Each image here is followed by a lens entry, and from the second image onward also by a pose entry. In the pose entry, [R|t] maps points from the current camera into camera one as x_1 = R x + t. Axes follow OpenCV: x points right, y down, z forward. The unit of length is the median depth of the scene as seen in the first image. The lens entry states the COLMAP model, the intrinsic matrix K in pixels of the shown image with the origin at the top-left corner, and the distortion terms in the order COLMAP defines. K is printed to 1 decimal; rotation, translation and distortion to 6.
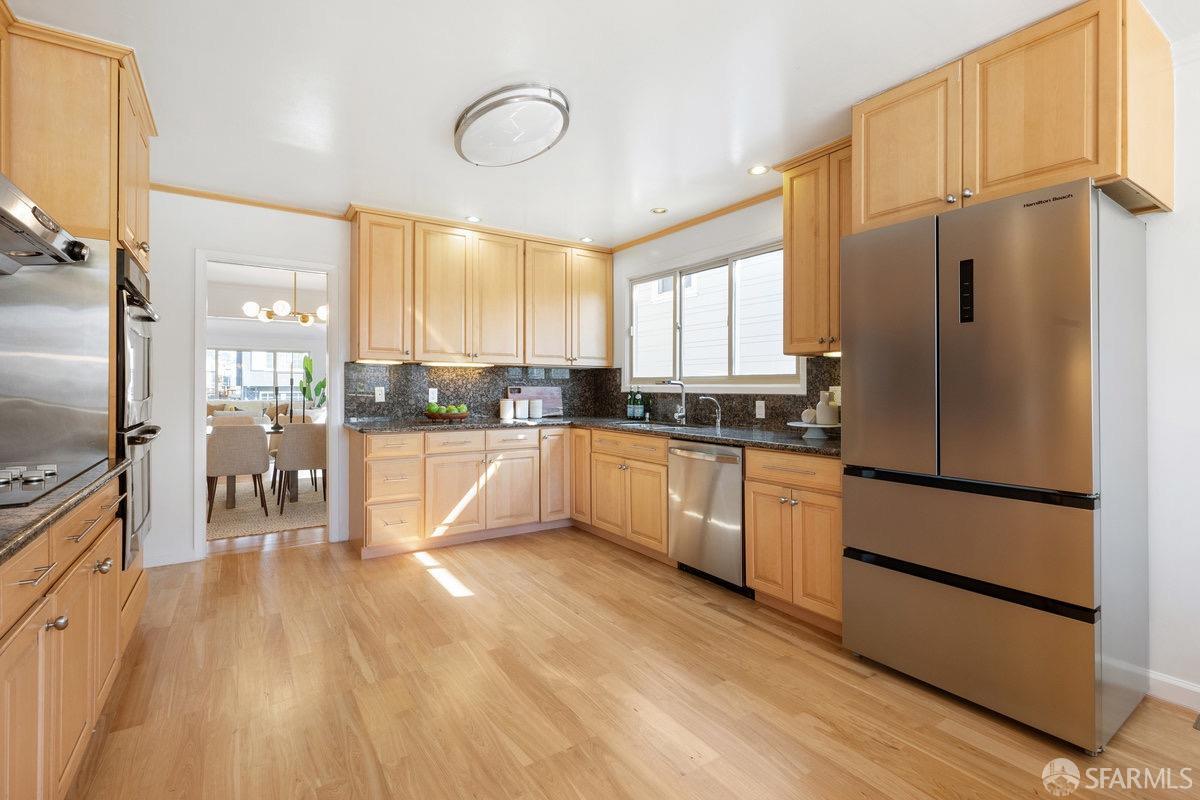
lens RADIAL K [[549.0, 0, 599.5], [0, 549.0, 391.0], [0, 0, 1]] dist [0.003470, 0.000566]
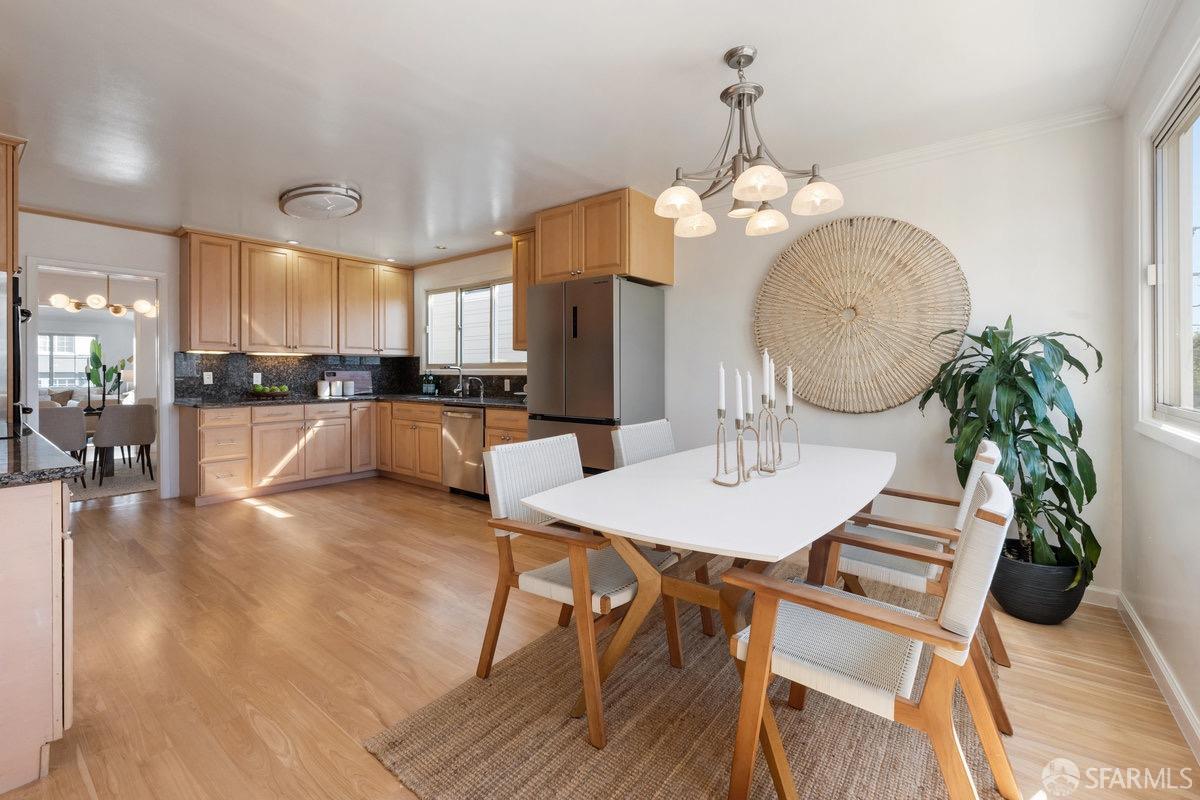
lens RADIAL K [[509.0, 0, 600.0], [0, 509.0, 369.6], [0, 0, 1]] dist [-0.002759, 0.000479]
pose [[0.950383, -0.006044, 0.311023, 0.087202], [0.008642, 0.999938, -0.006976, 0.002254], [-0.310961, 0.009317, 0.950377, -0.380499]]
